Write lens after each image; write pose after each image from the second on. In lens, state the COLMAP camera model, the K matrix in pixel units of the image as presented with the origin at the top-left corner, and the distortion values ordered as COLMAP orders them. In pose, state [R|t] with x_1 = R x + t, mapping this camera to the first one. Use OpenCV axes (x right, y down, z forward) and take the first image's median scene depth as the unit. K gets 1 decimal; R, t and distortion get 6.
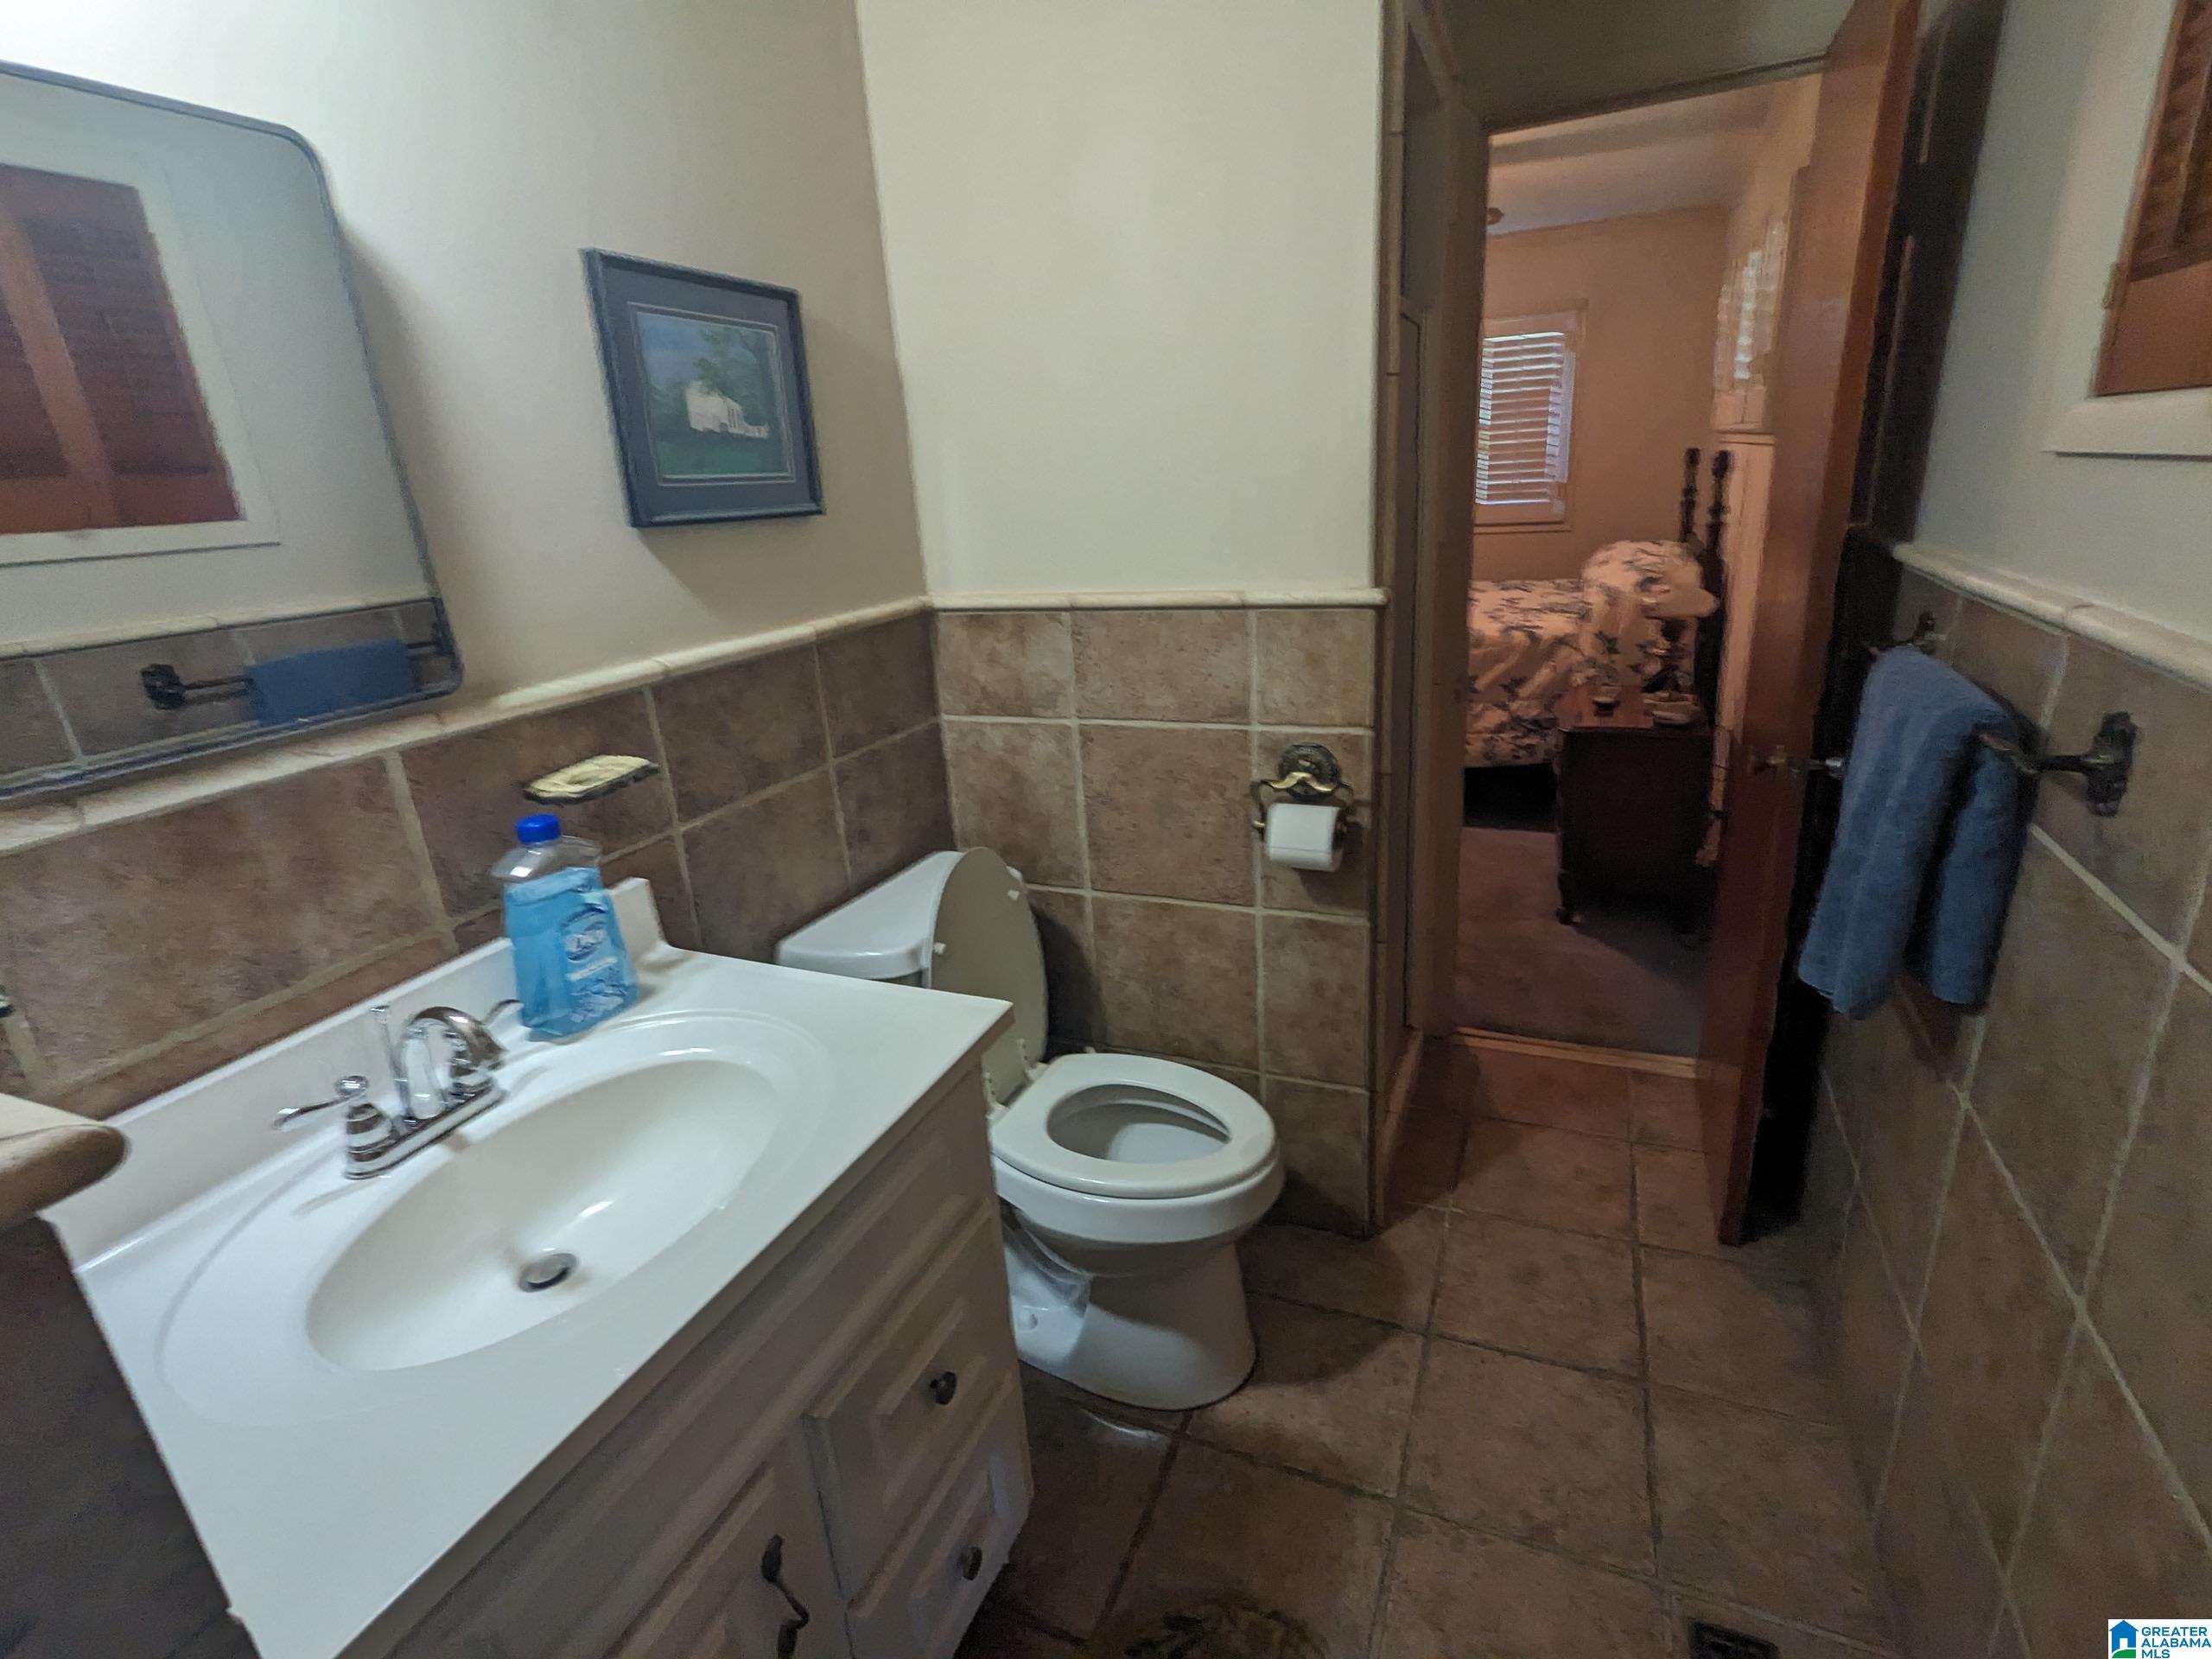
lens RADIAL K [[1036.9, 0, 1116.5], [0, 1036.9, 824.7], [0, 0, 1]] dist [0.000701, 0.000771]
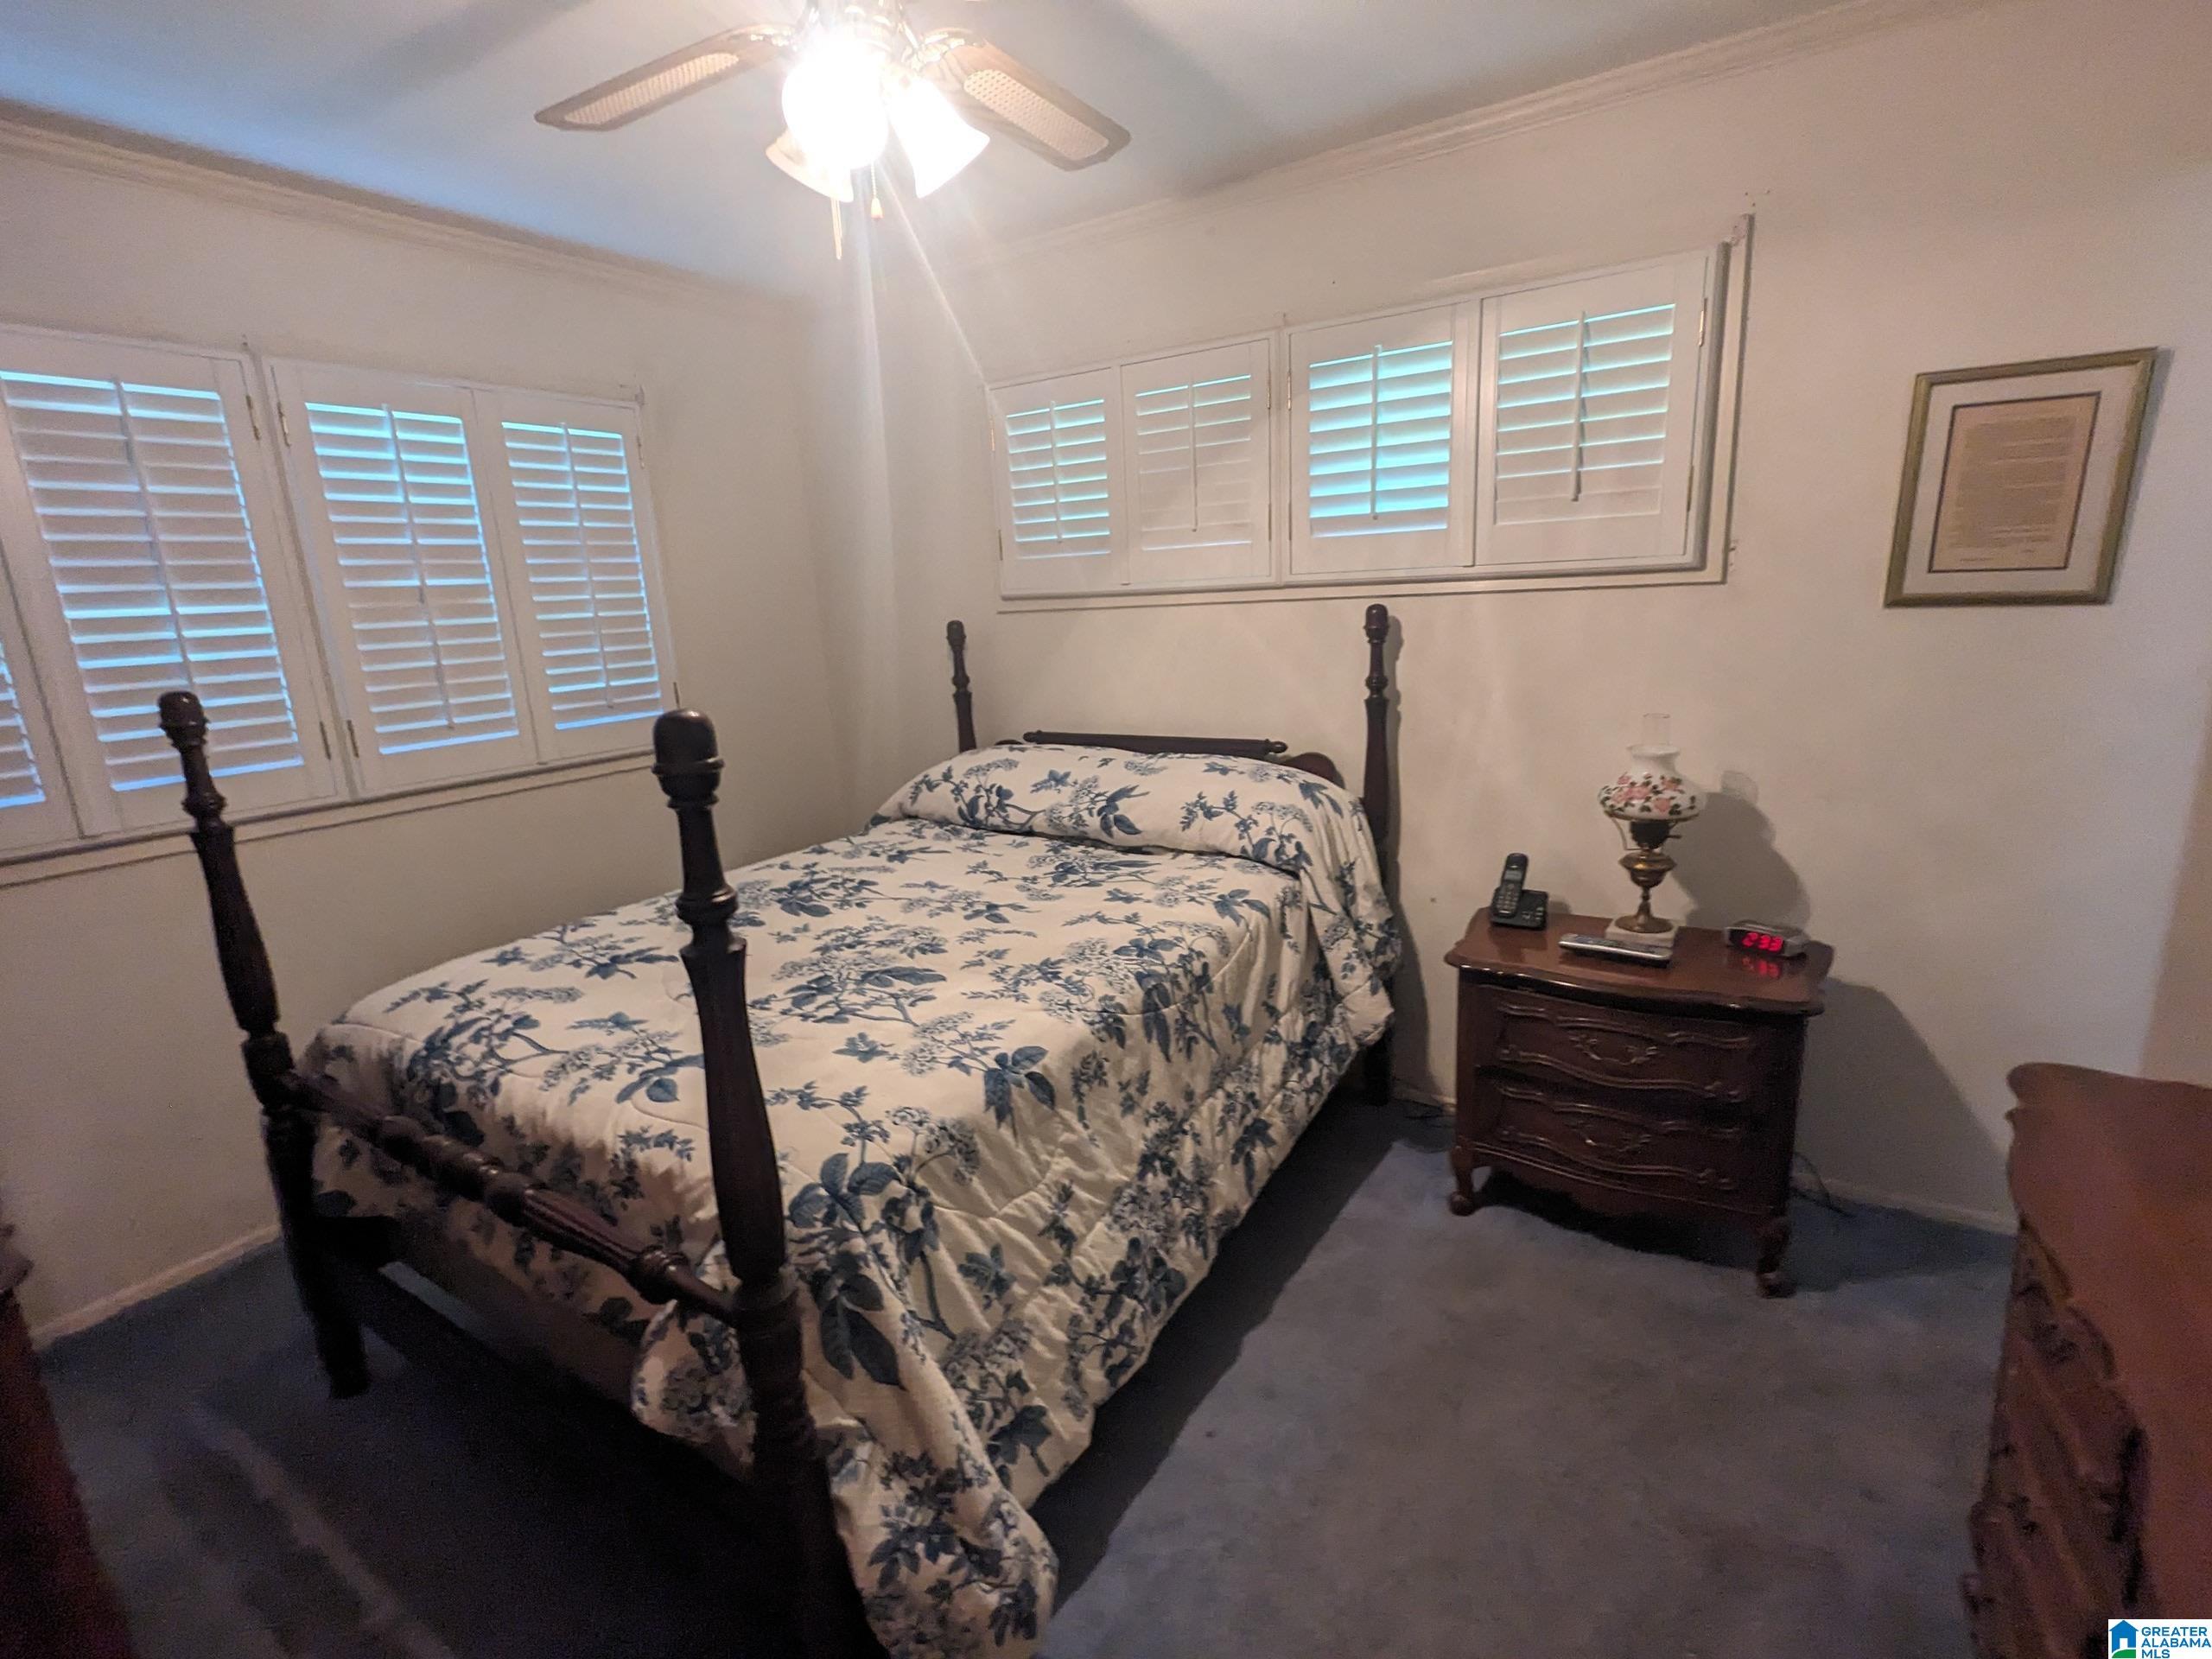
lens RADIAL K [[1036.9, 0, 1117.7], [0, 1036.9, 830.1], [0, 0, 1]] dist [0.000701, 0.000771]
pose [[0.166074, -0.163671, 0.972436, -0.164745], [0.355604, 0.929719, 0.095751, -0.302791], [-0.919764, 0.329900, 0.212605, 0.930180]]
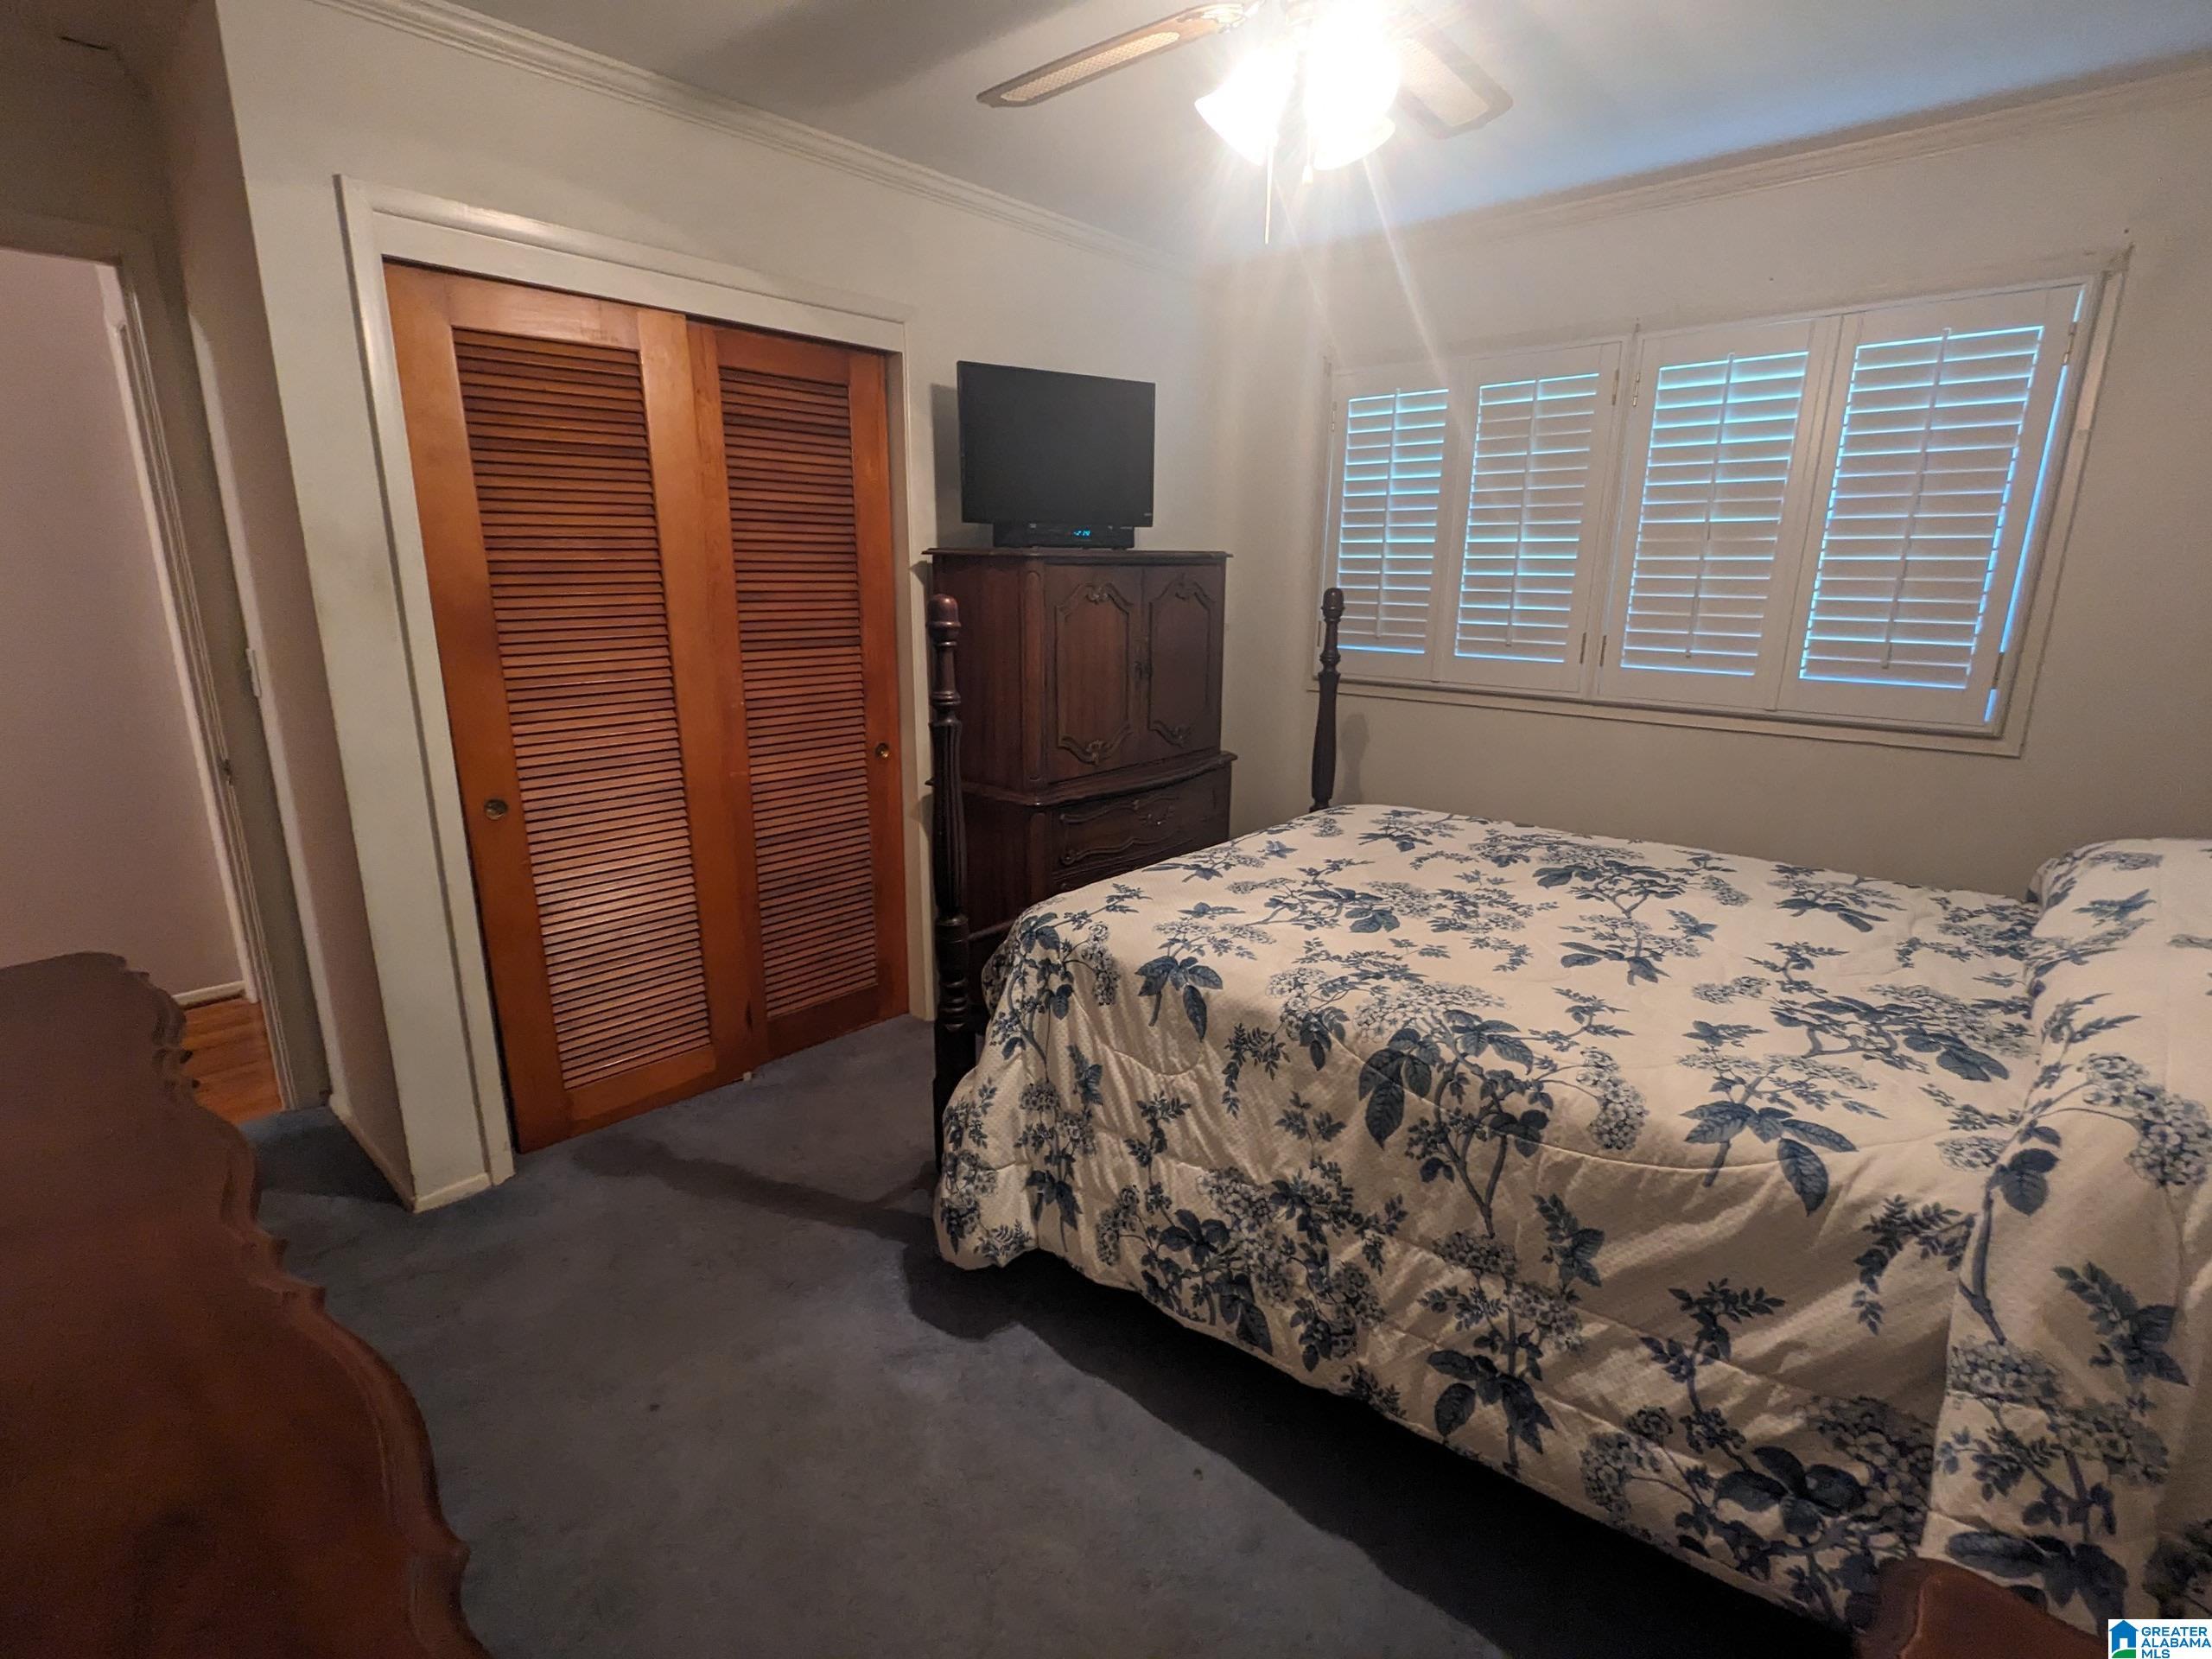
lens RADIAL K [[1036.9, 0, 1112.4], [0, 1036.9, 834.6], [0, 0, 1]] dist [0.000701, 0.000771]
pose [[0.945986, 0.151822, -0.286461, 0.281901], [-0.171836, 0.984055, -0.045917, -0.227263], [0.274922, 0.092661, 0.956991, 0.648384]]
